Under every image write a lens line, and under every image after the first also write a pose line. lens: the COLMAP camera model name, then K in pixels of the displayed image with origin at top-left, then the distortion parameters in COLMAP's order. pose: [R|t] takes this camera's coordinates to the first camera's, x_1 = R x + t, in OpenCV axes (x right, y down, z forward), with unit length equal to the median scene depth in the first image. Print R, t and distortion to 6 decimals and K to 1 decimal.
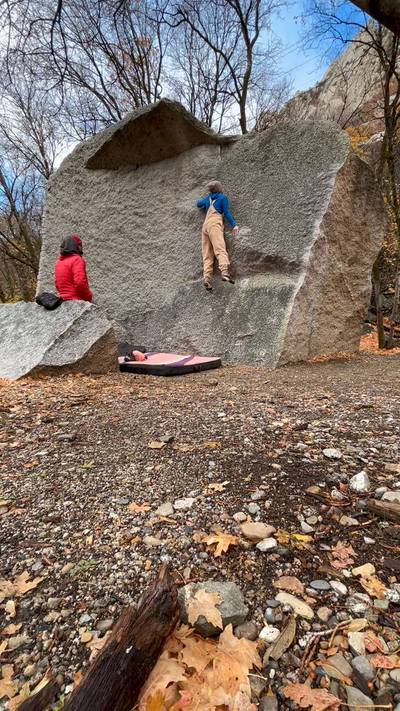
lens RADIAL K [[325.2, 0, 204.4], [0, 325.2, 352.6], [0, 0, 1]] dist [-0.002643, 0.001656]
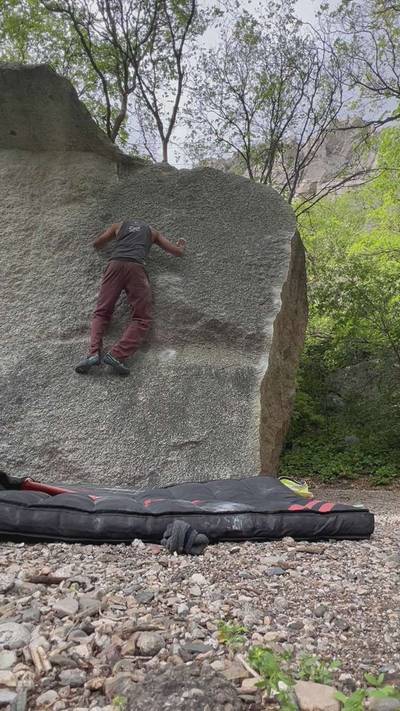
lens RADIAL K [[424.7, 0, 201.2], [0, 424.7, 354.5], [0, 0, 1]] dist [-0.008856, 0.002517]
pose [[0.813472, 0.175583, 0.554467, -0.262279], [0.011918, 0.948109, -0.317723, 0.033440], [-0.581482, 0.265067, 0.769167, 0.360850]]
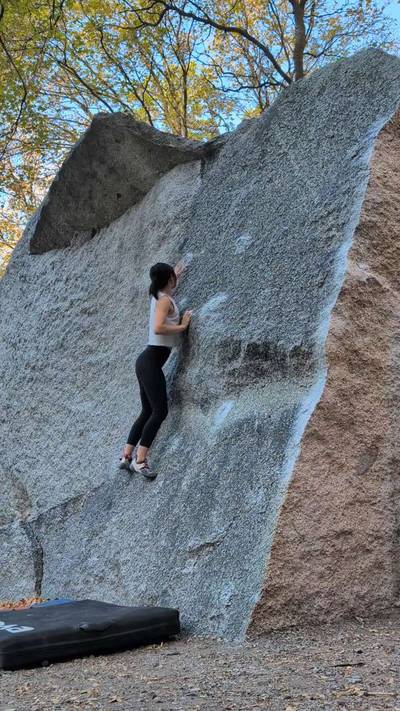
lens RADIAL K [[627.4, 0, 201.8], [0, 627.4, 354.4], [0, 0, 1]] dist [0.052320, -0.103774]
pose [[0.932178, -0.146971, -0.330824, 0.378709], [0.025282, 0.938075, -0.345508, -0.005633], [0.361117, 0.313711, 0.878168, 0.251981]]
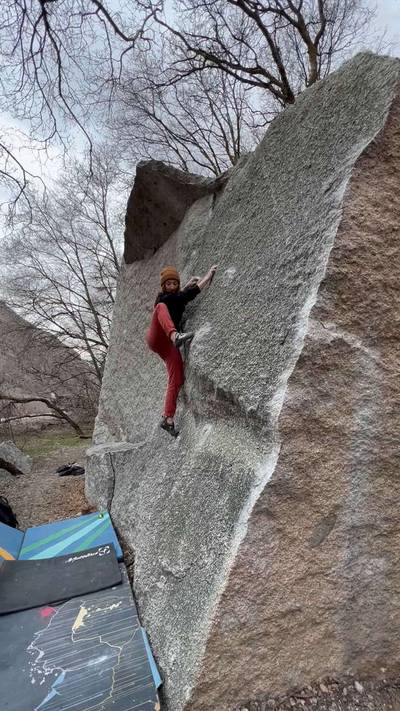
lens RADIAL K [[325.2, 0, 199.6], [0, 325.2, 352.9], [0, 0, 1]] dist [-0.002643, 0.001656]
pose [[0.836041, -0.077543, -0.543159, 0.394570], [-0.013164, 0.986843, -0.161147, -0.256546], [0.548509, 0.141875, 0.824020, 0.571942]]
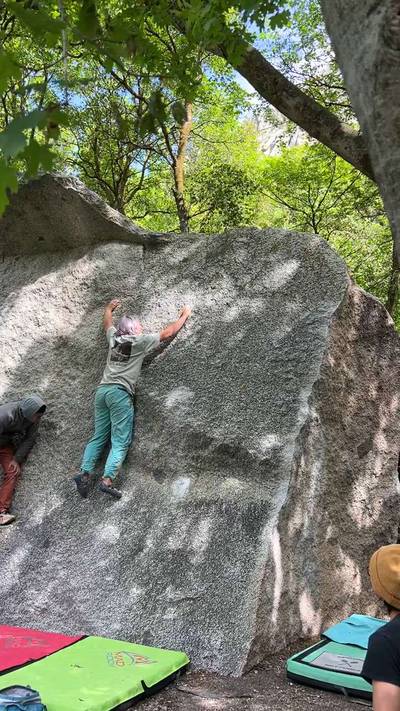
lens RADIAL K [[601.7, 0, 198.0], [0, 601.7, 355.6], [0, 0, 1]] dist [0.127303, -0.229800]
pose [[0.987652, 0.039748, 0.151534, -0.013704], [0.002853, 0.962553, -0.271078, -0.150719], [-0.156635, 0.268163, 0.950555, -0.038112]]
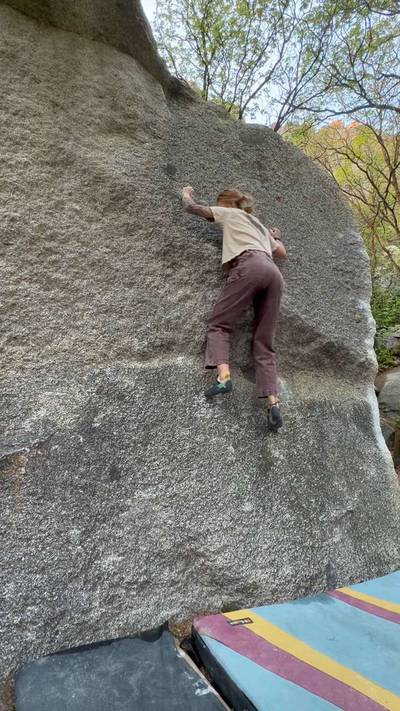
lens RADIAL K [[394.7, 0, 198.9], [0, 394.7, 356.1], [0, 0, 1]] dist [-0.000830, -0.000148]
pose [[0.500391, 0.114441, 0.858203, -0.422807], [0.055194, 0.984993, -0.163530, -0.172357], [-0.864038, 0.129197, 0.486566, 0.821987]]
